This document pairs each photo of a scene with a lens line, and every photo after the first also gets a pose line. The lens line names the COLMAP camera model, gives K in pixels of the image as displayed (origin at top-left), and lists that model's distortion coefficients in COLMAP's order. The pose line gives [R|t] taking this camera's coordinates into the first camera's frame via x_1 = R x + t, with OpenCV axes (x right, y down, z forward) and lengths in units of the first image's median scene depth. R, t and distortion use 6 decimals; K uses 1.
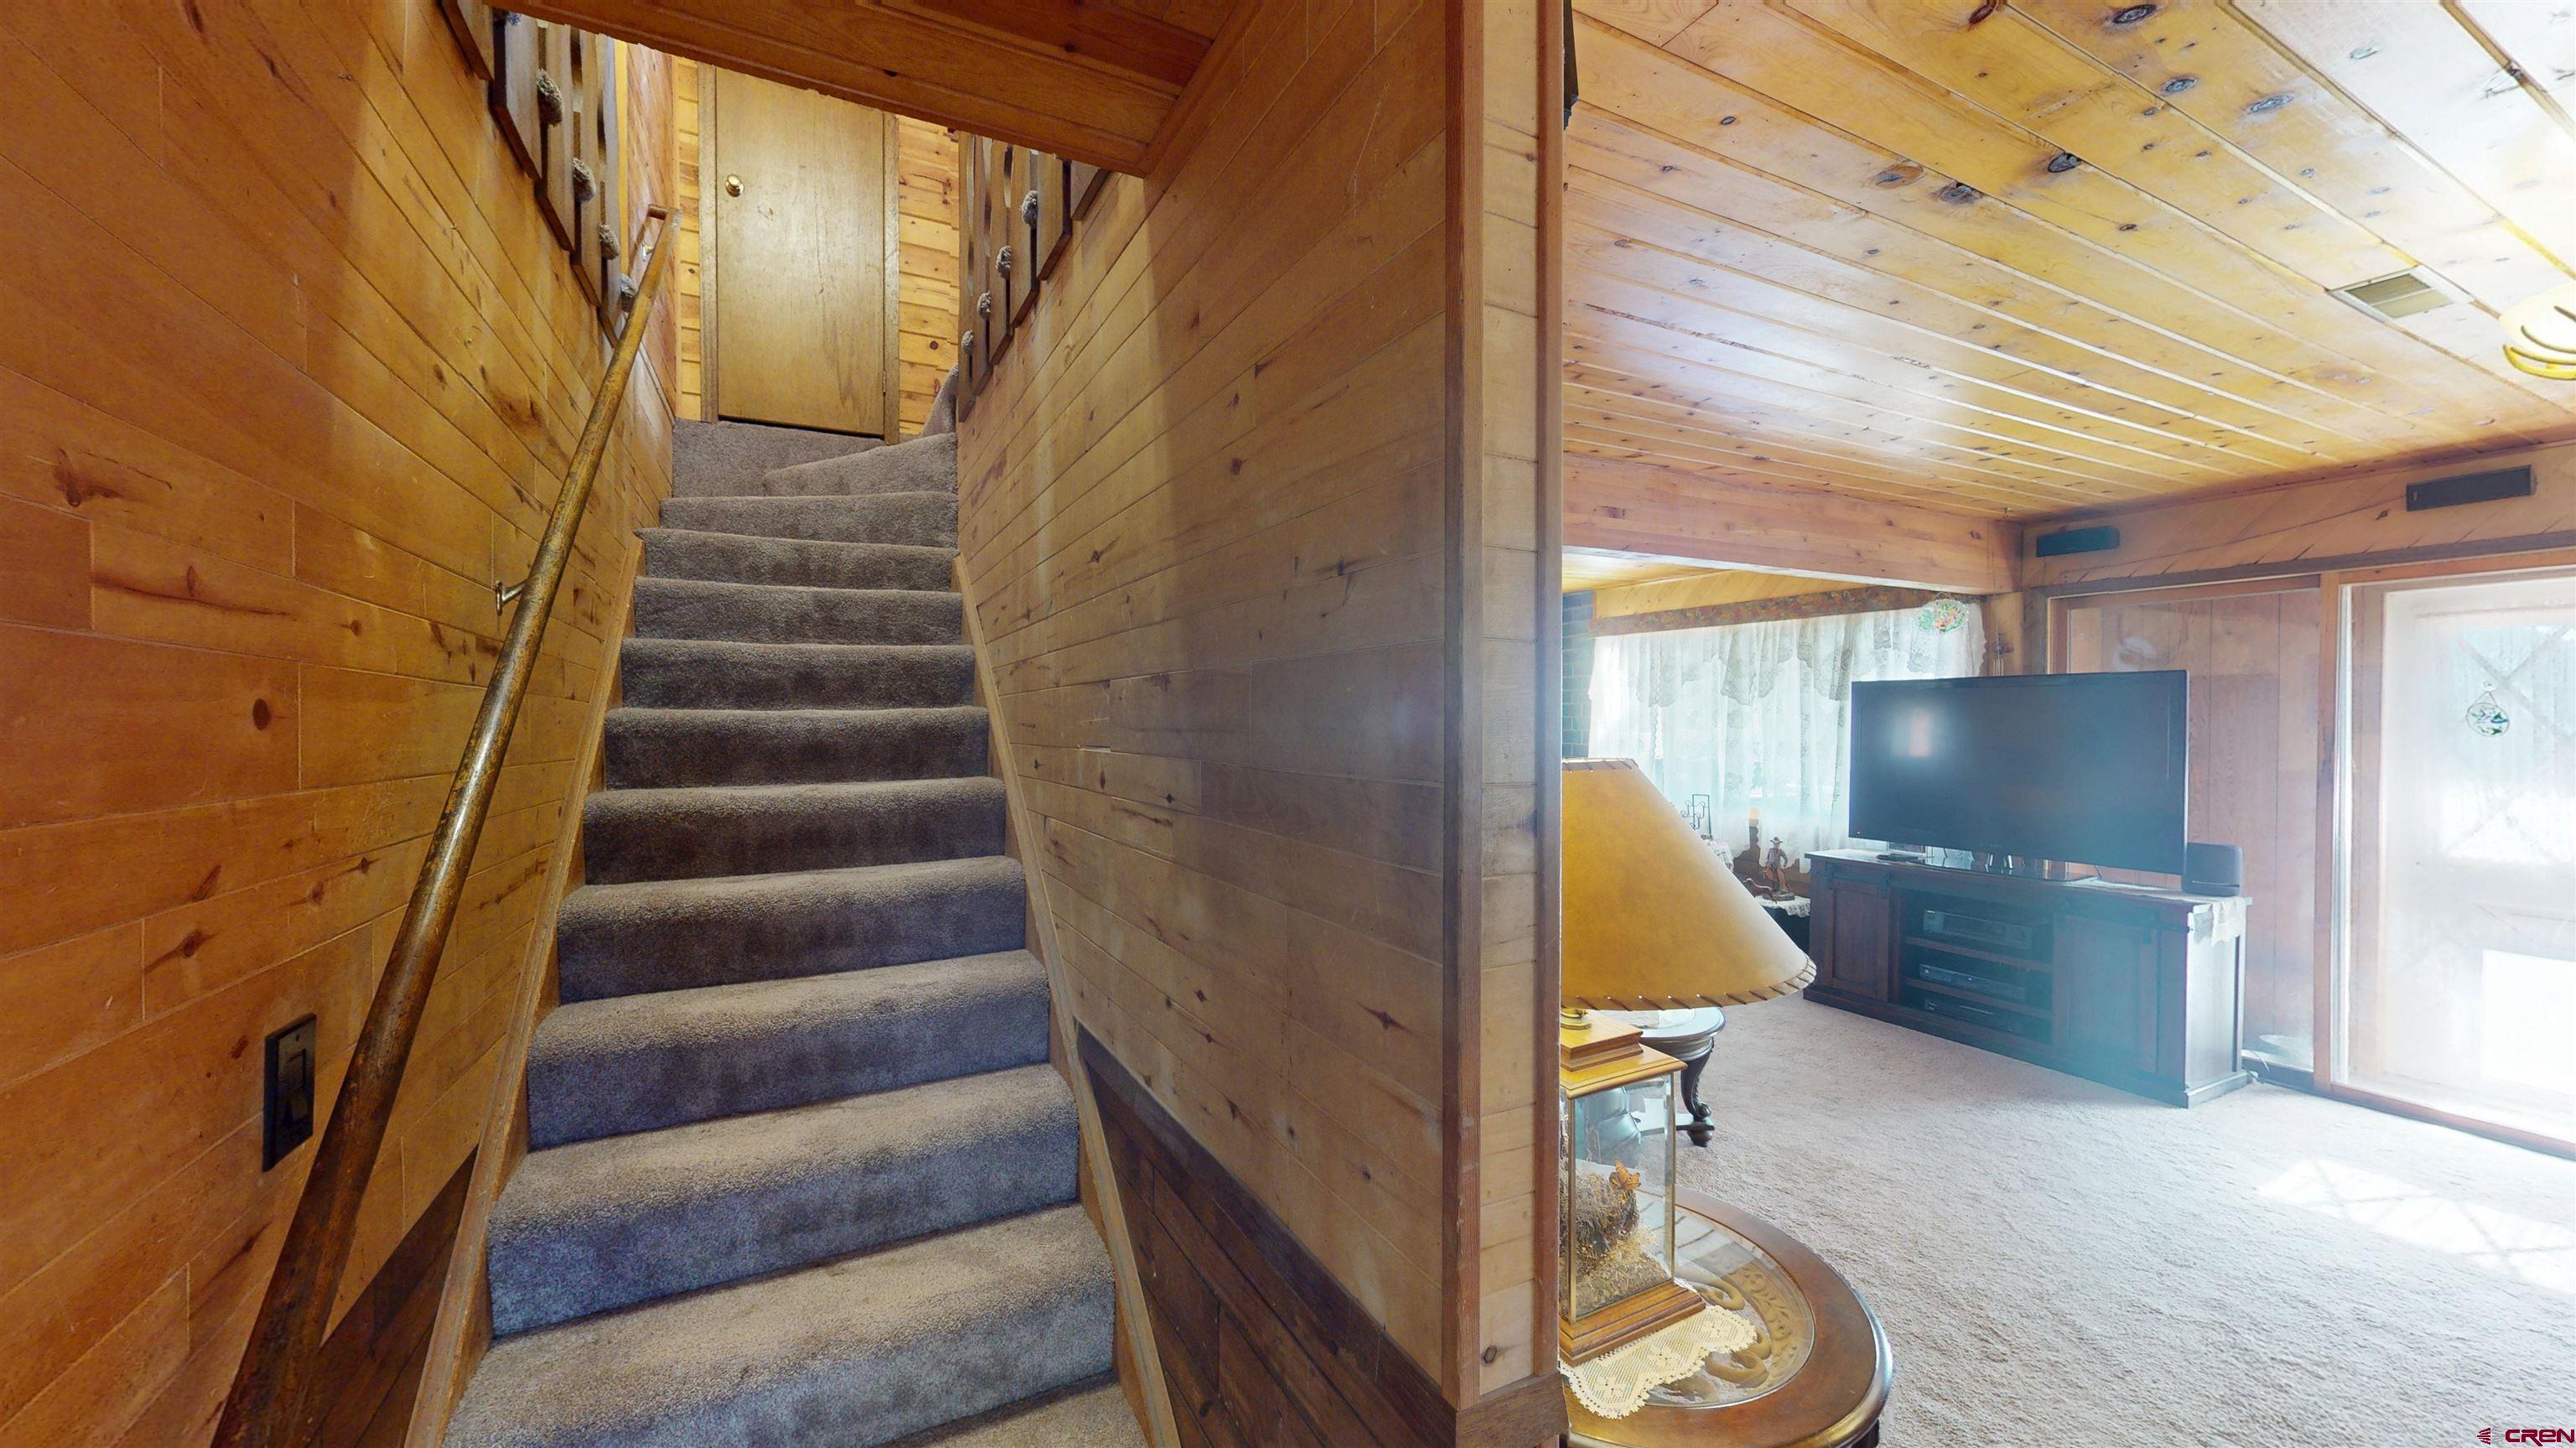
lens RADIAL K [[944.9, 0, 1299.1], [0, 944.9, 726.7], [0, 0, 1]] dist [-0.003032, -0.000033]
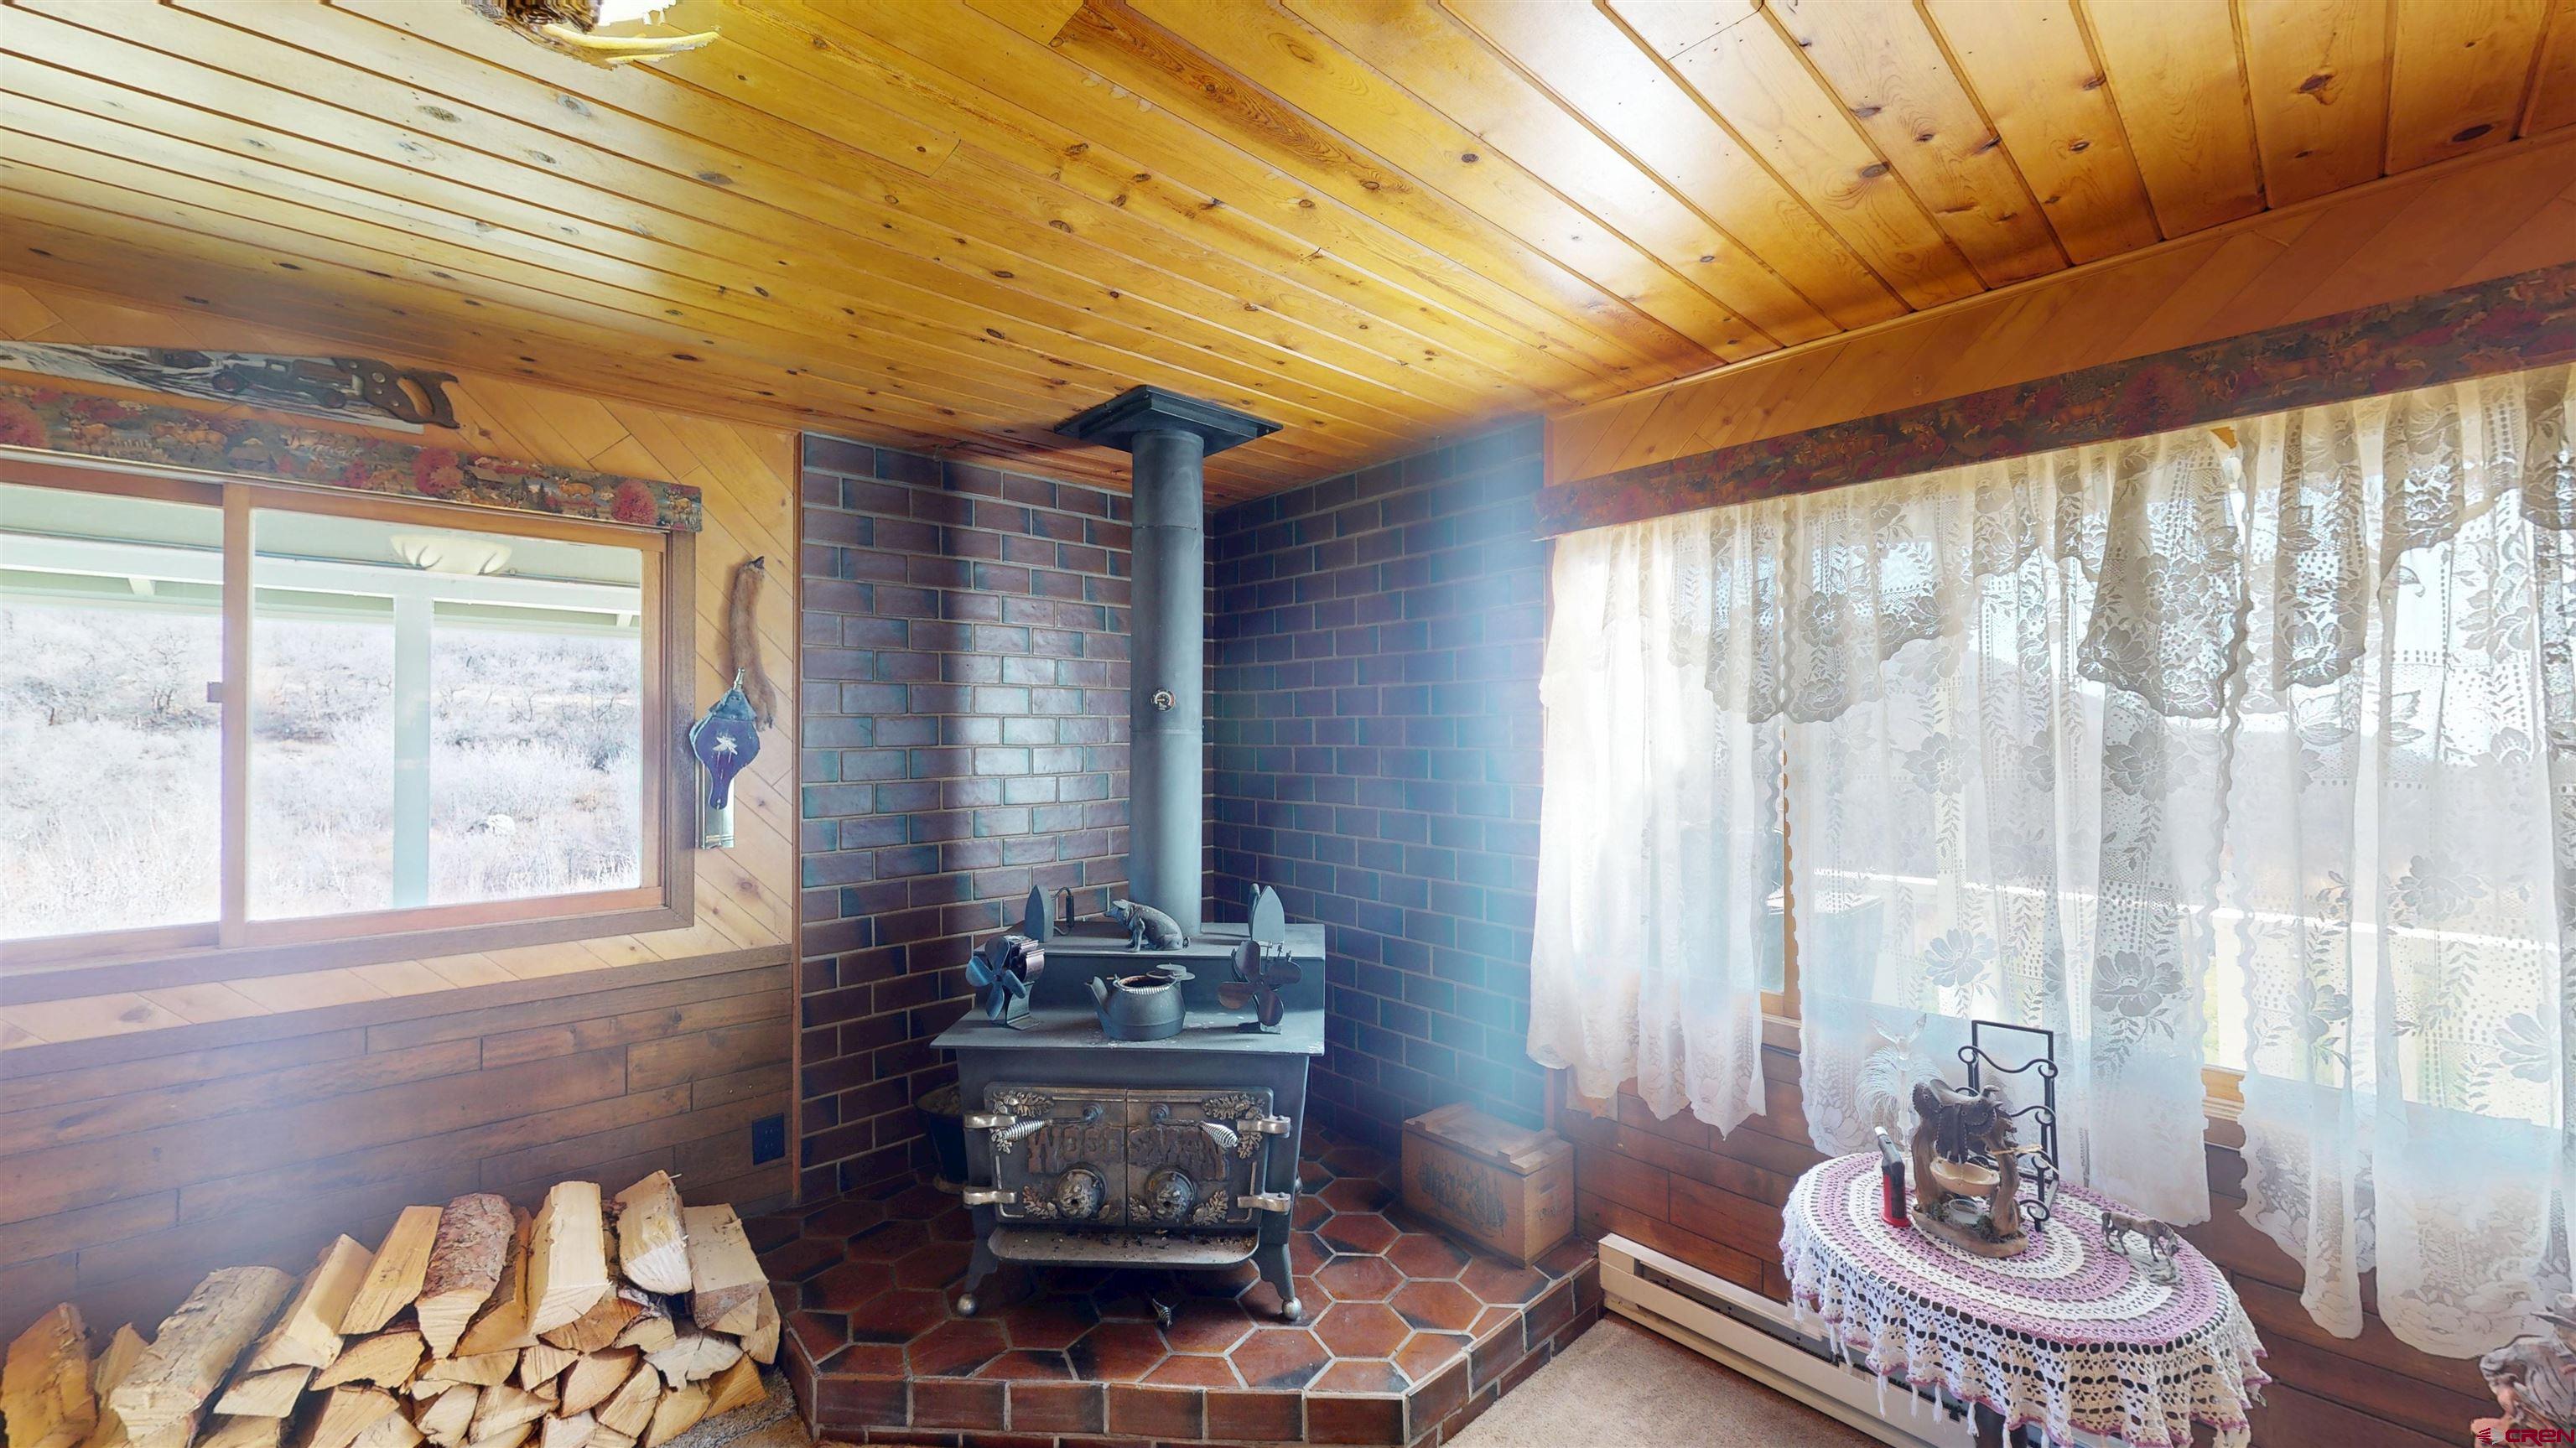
lens RADIAL K [[944.9, 0, 1299.1], [0, 944.9, 726.7], [0, 0, 1]] dist [-0.003032, -0.000033]
pose [[0.965595, 0.006001, 0.259980, 0.136816], [-0.002509, 0.999902, -0.013761, -0.015586], [-0.260037, 0.012635, 0.965516, 0.773594]]
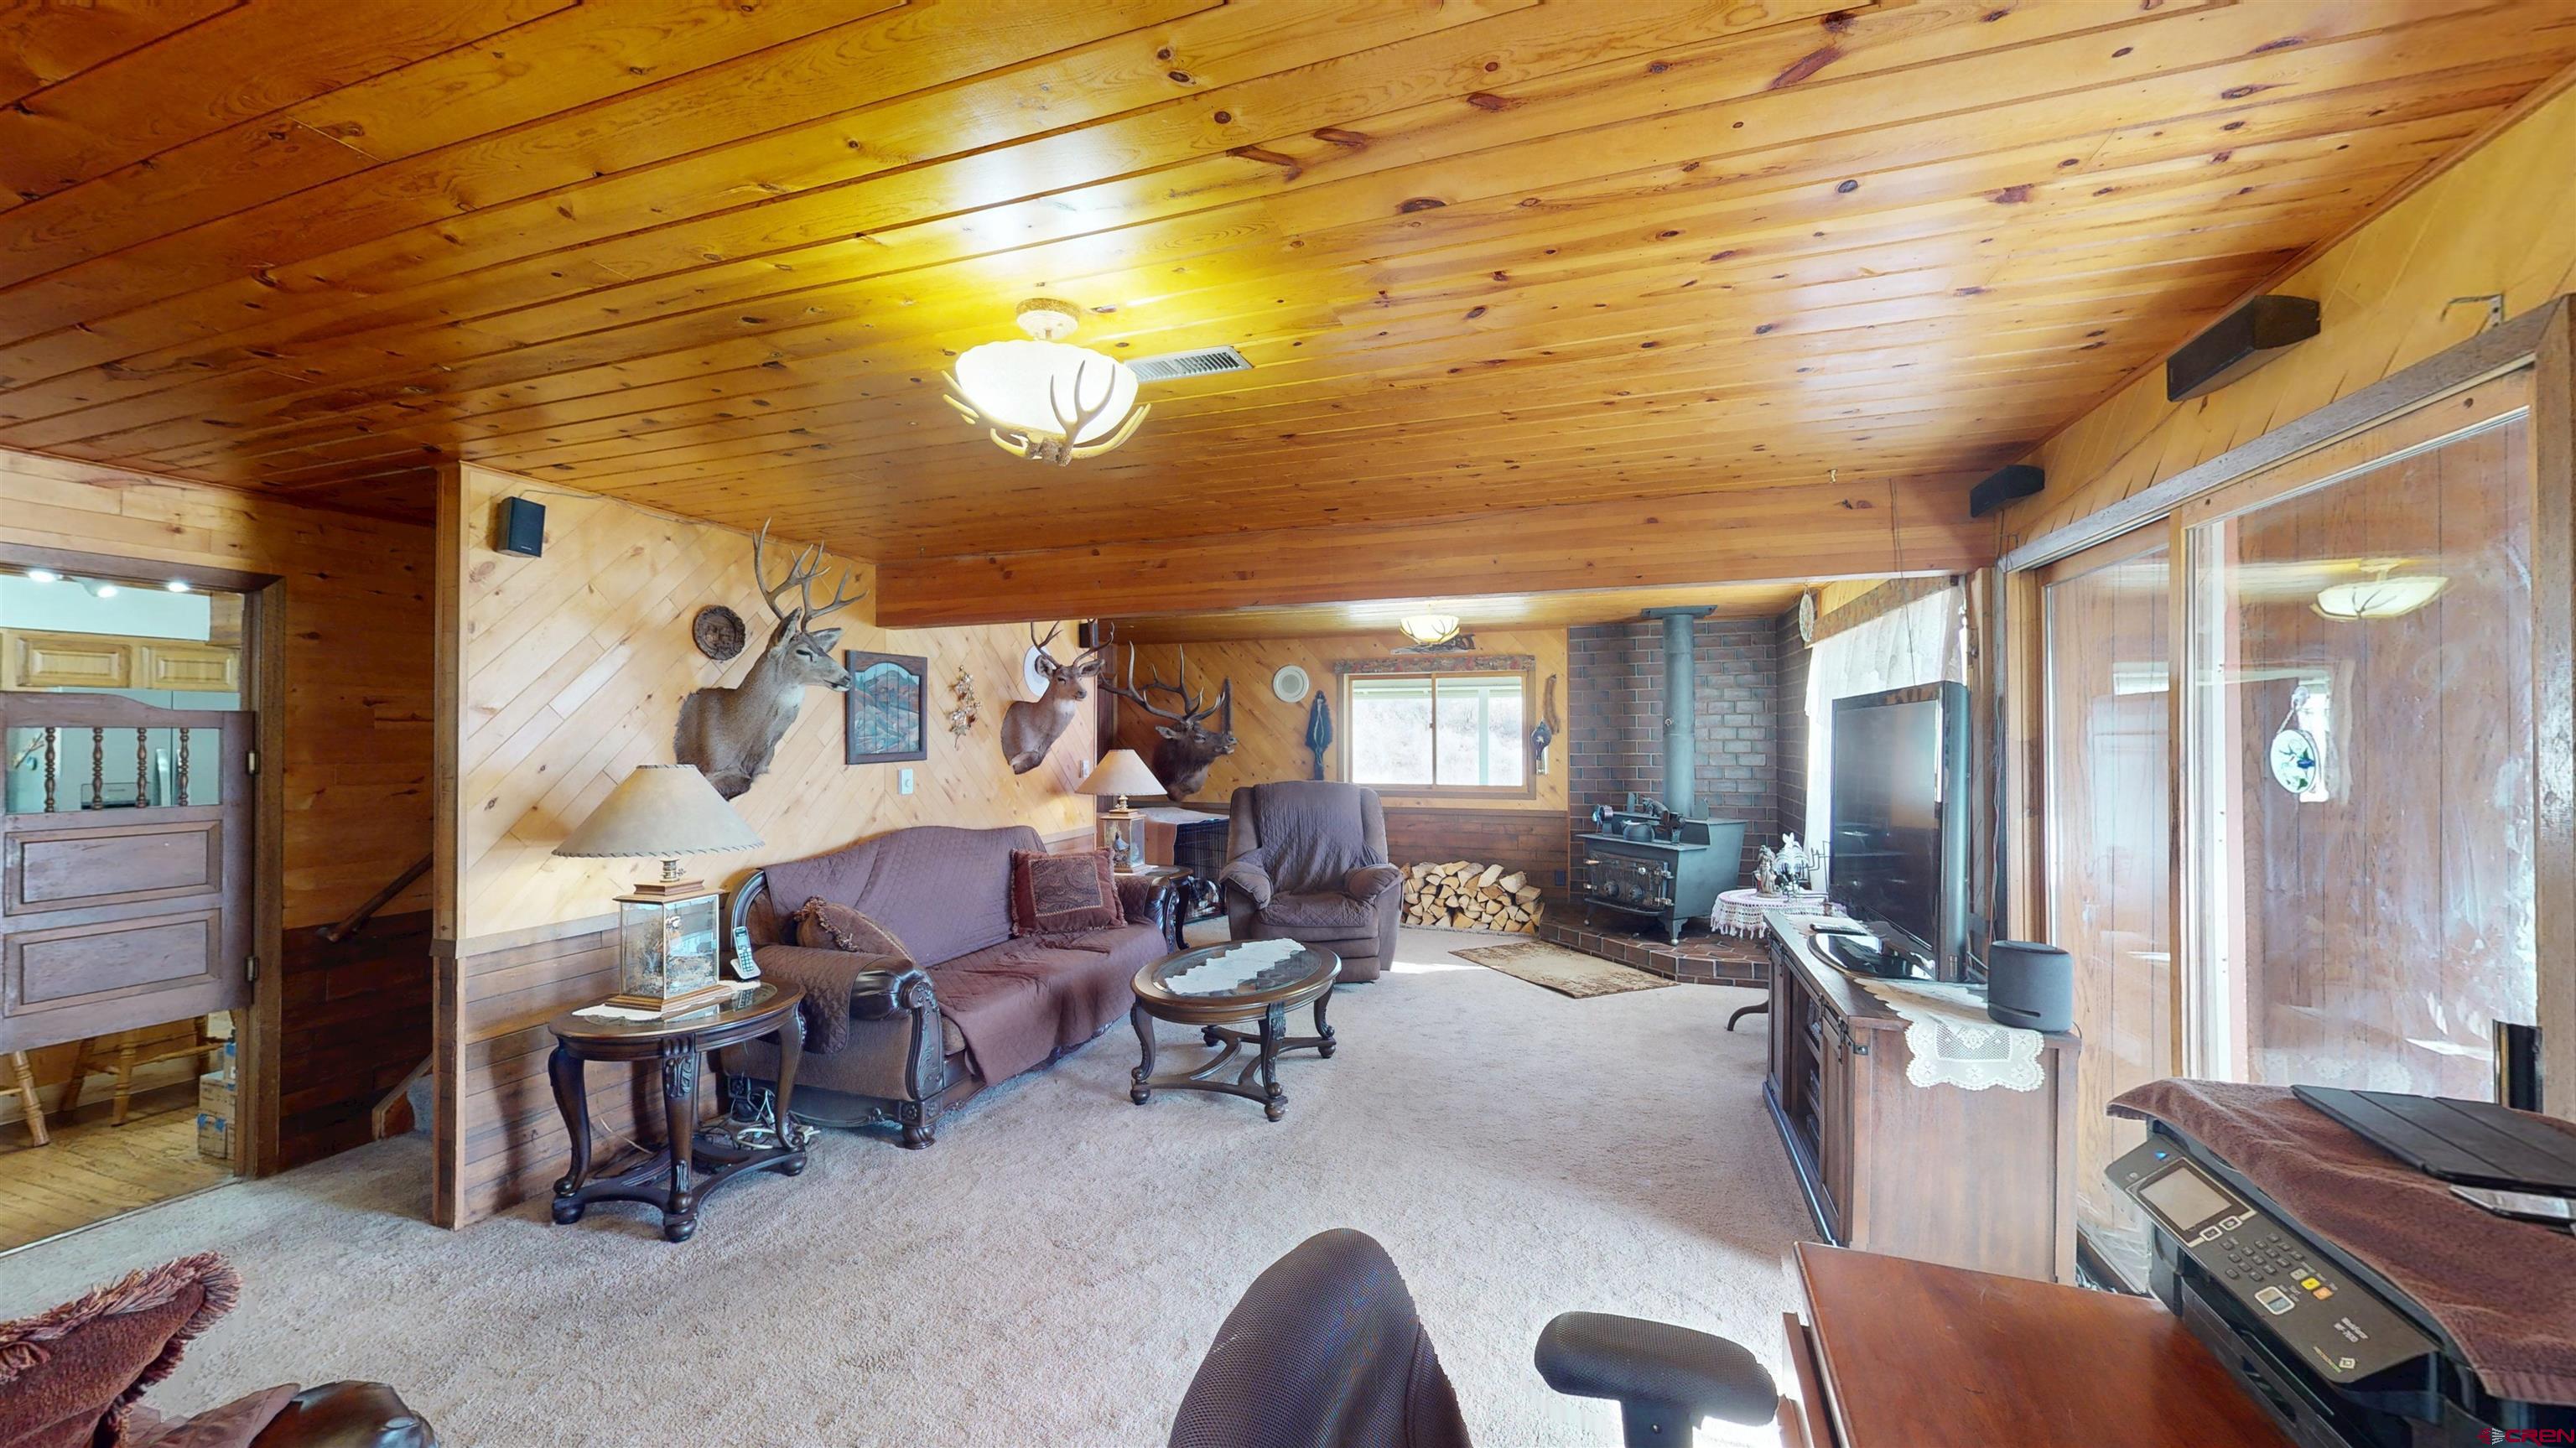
lens RADIAL K [[944.9, 0, 1299.1], [0, 944.9, 726.7], [0, 0, 1]] dist [-0.003032, -0.000033]
pose [[0.697185, -0.007895, -0.716848, 0.691587], [-0.003427, 0.999891, -0.014345, -0.010020], [0.716883, 0.012458, 0.697082, 0.117426]]
